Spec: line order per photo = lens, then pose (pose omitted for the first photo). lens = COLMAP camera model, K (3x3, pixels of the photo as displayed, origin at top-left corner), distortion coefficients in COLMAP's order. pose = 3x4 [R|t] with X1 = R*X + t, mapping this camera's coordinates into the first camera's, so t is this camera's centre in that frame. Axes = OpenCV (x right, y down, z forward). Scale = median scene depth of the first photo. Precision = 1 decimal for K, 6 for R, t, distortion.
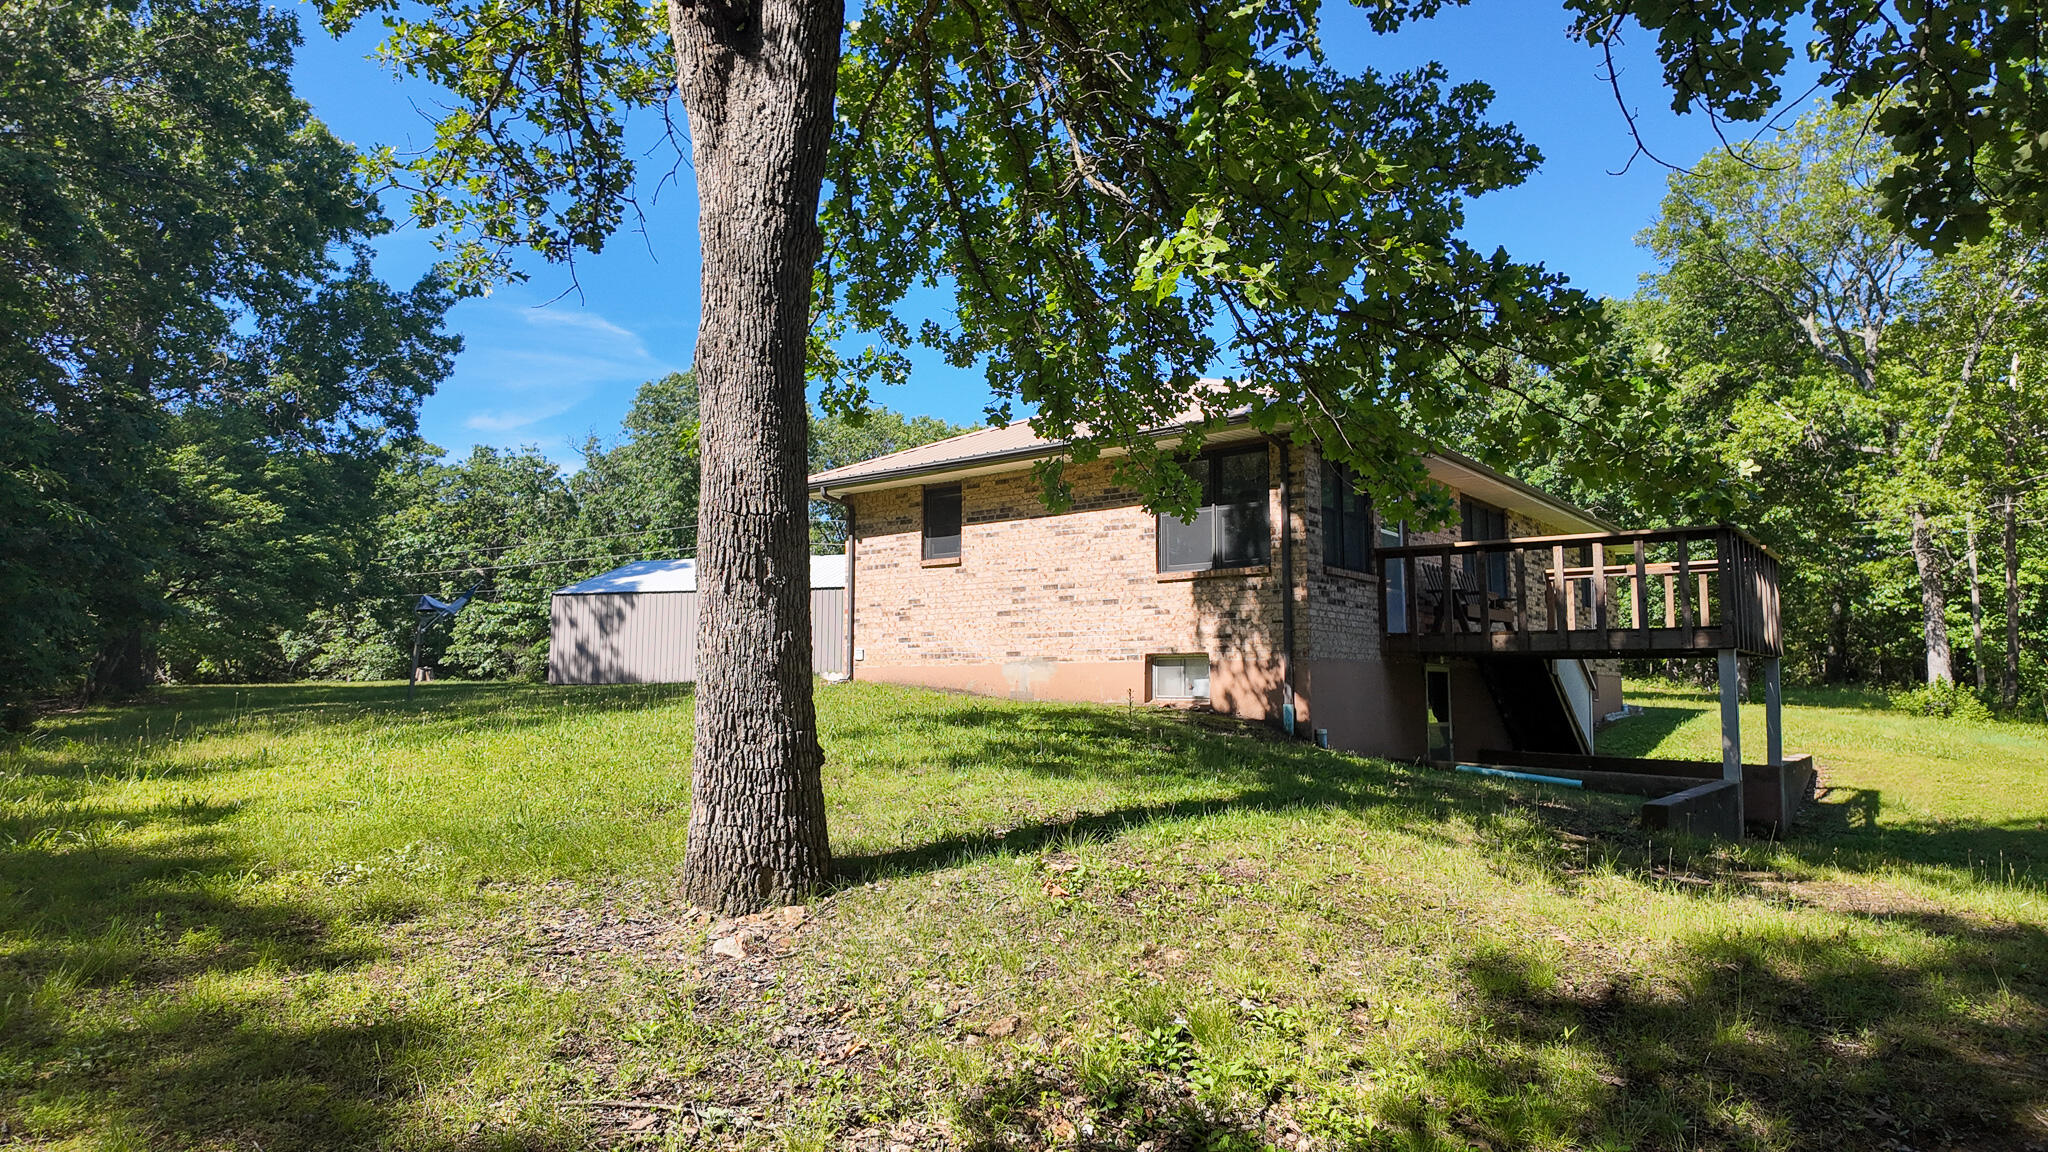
lens RADIAL K [[1168.8, 0, 1065.5], [0, 1168.8, 555.5], [0, 0, 1]] dist [0.003217, -0.011166]
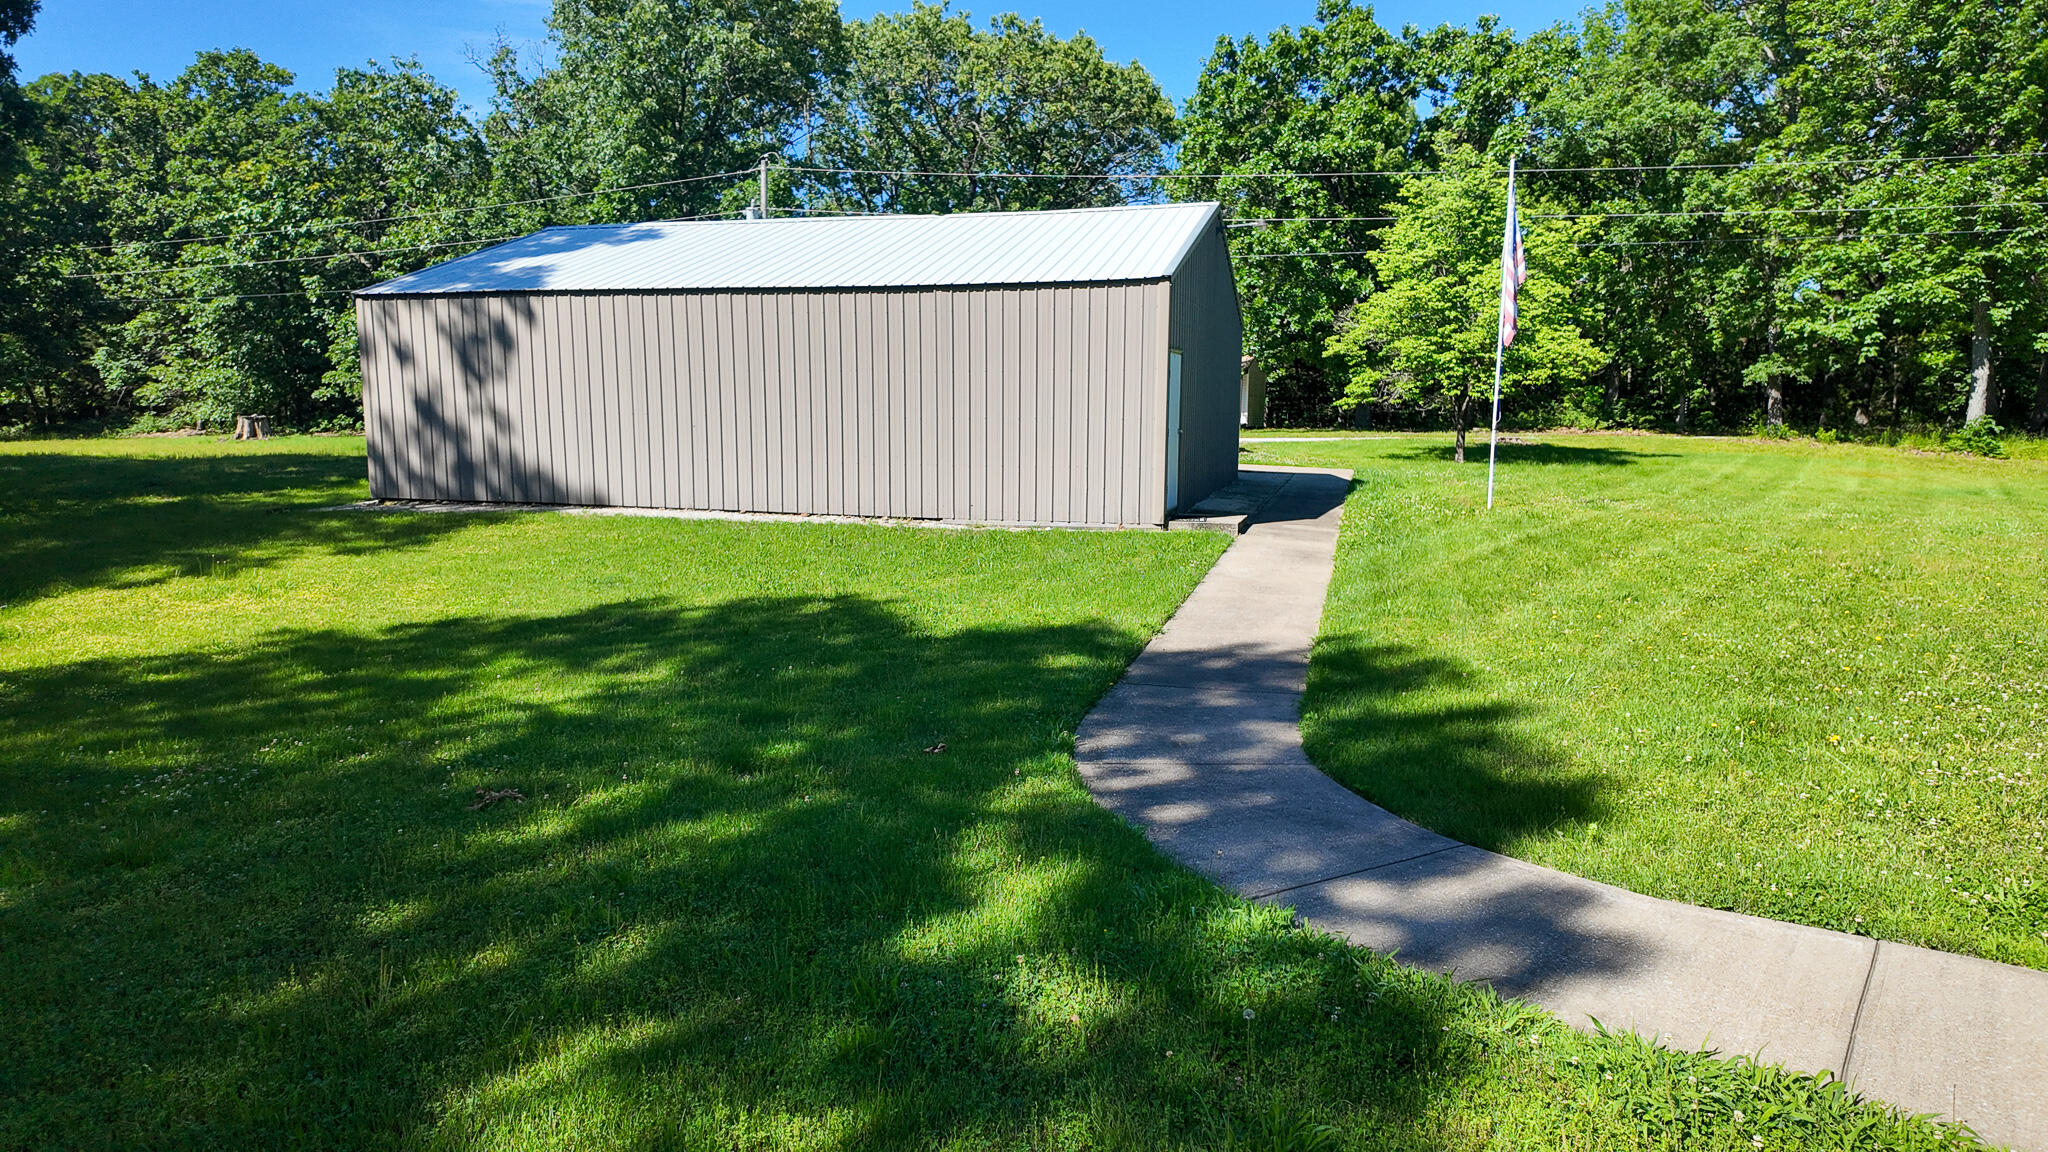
lens RADIAL K [[1168.8, 0, 1020.7], [0, 1168.8, 579.6], [0, 0, 1]] dist [0.003217, -0.011166]
pose [[0.999391, 0.015075, -0.031472, -0.097470], [-0.006285, 0.964884, 0.262602, 0.012402], [0.034325, -0.262244, 0.964391, 0.322547]]
